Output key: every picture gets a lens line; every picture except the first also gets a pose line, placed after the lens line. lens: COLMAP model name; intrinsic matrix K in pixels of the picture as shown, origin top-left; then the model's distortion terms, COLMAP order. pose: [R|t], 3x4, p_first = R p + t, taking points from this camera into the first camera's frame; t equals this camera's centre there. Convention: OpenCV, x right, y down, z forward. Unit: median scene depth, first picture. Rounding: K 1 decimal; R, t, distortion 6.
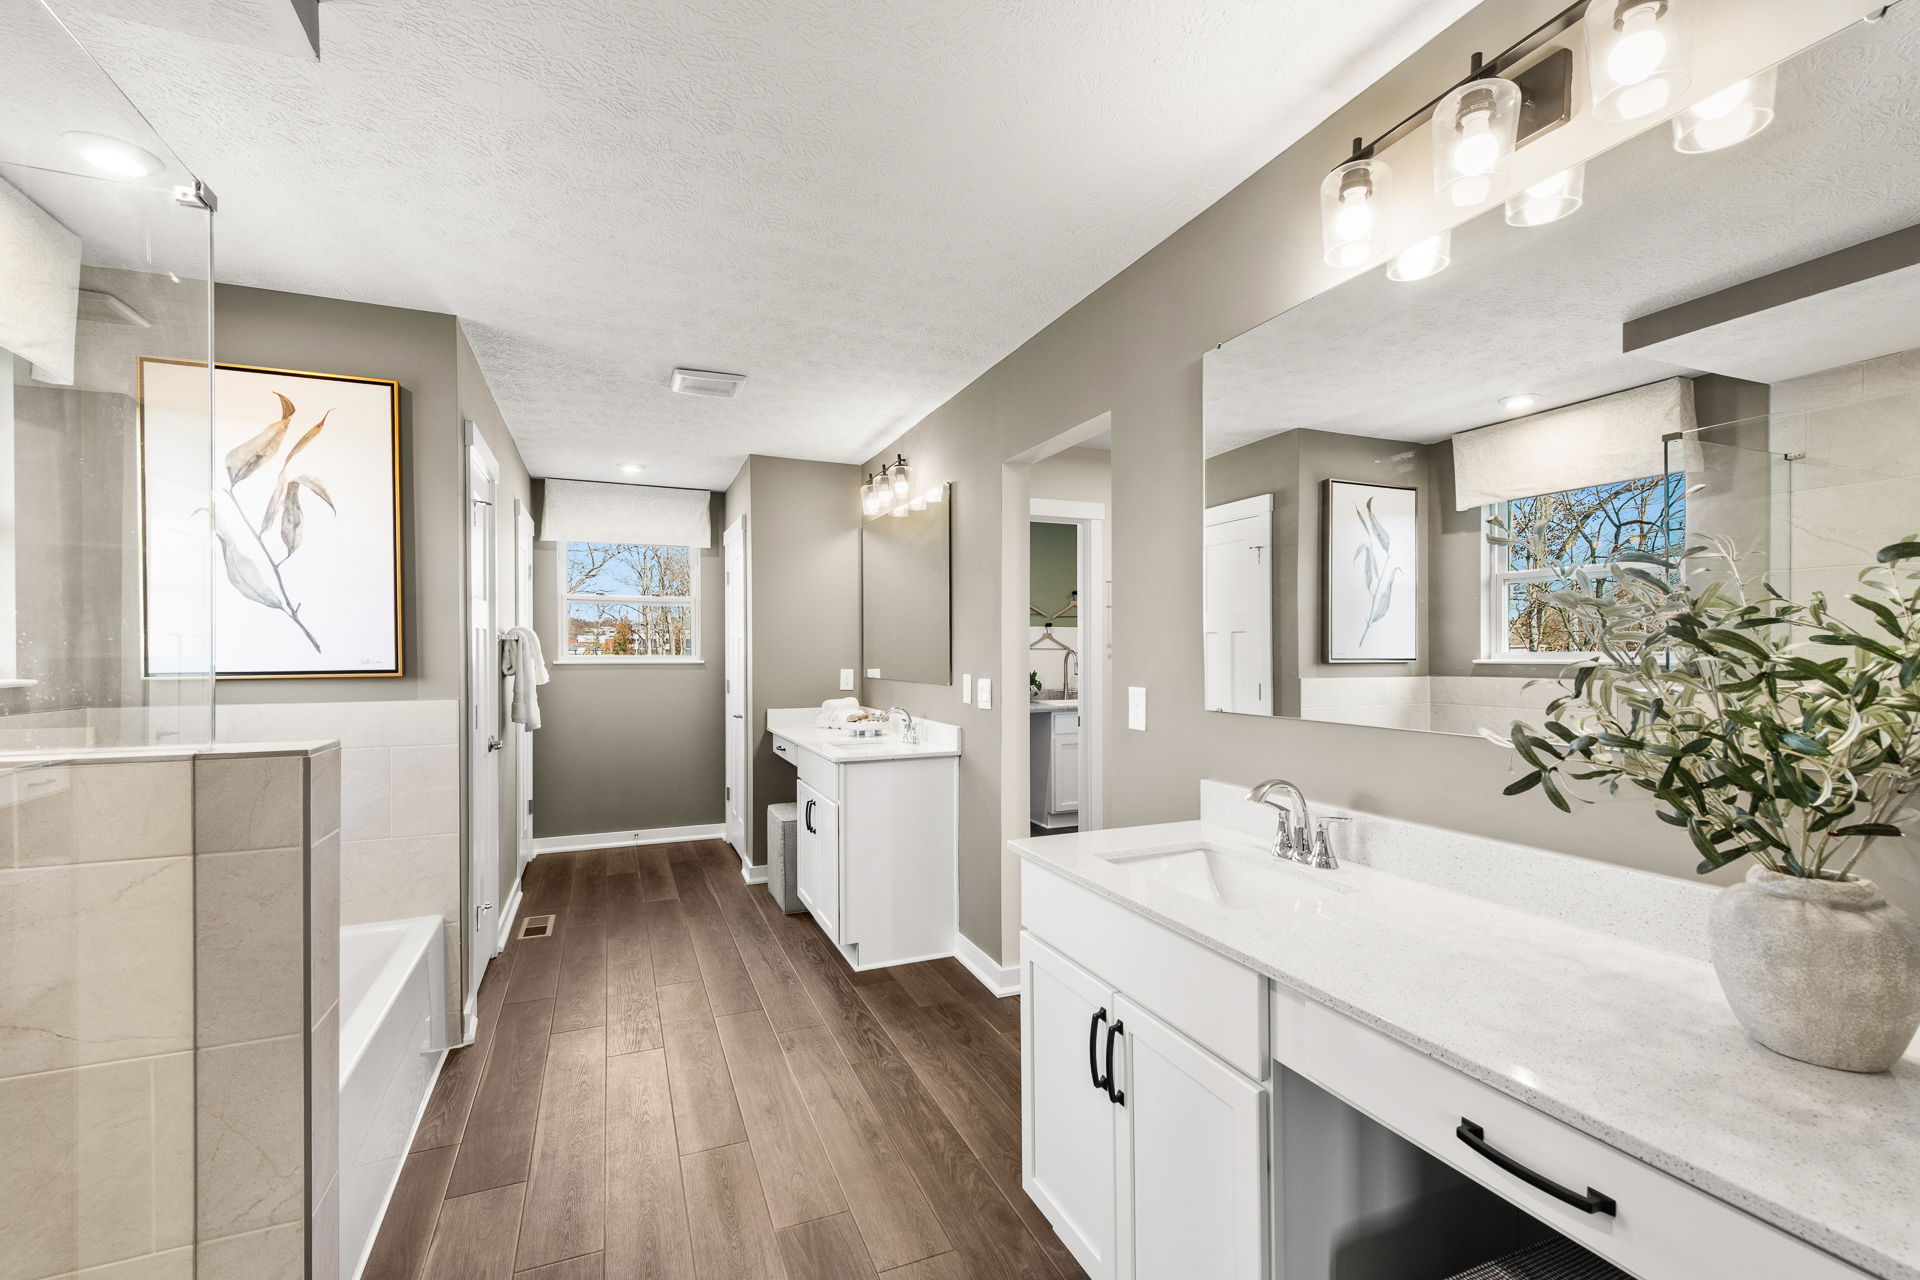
lens RADIAL K [[832.9, 0, 962.9], [0, 832.9, 648.4], [0, 0, 1]] dist [-0.000007, 0.000000]
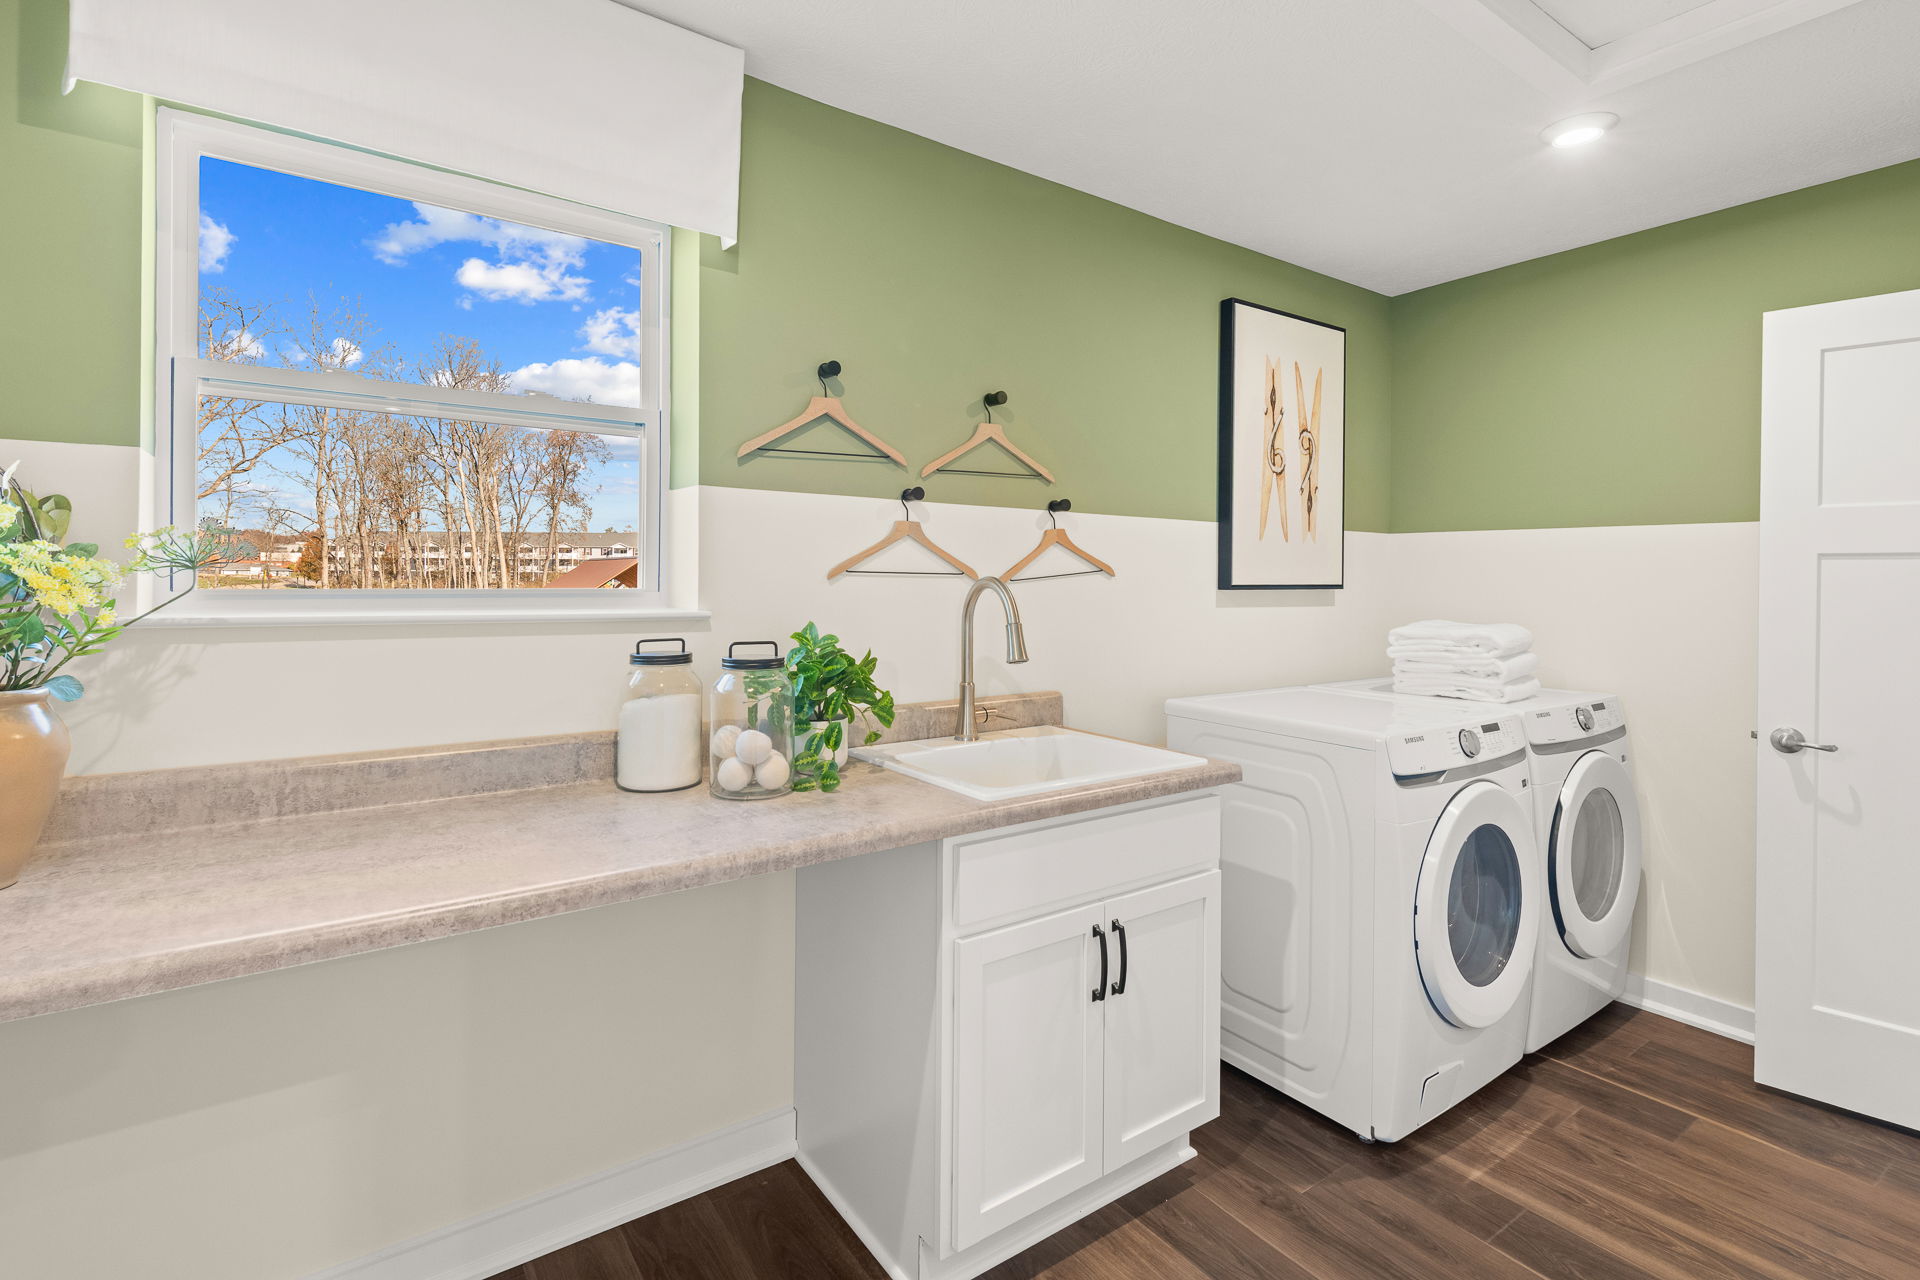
lens RADIAL K [[902.3, 0, 972.8], [0, 902.3, 578.3], [0, 0, 1]] dist [0.000353, 0.000018]
pose [[0.975497, 0.004664, 0.219963, 0.050919], [-0.005697, 0.999976, 0.004059, 0.001502], [-0.219939, -0.005213, 0.975500, 0.665817]]
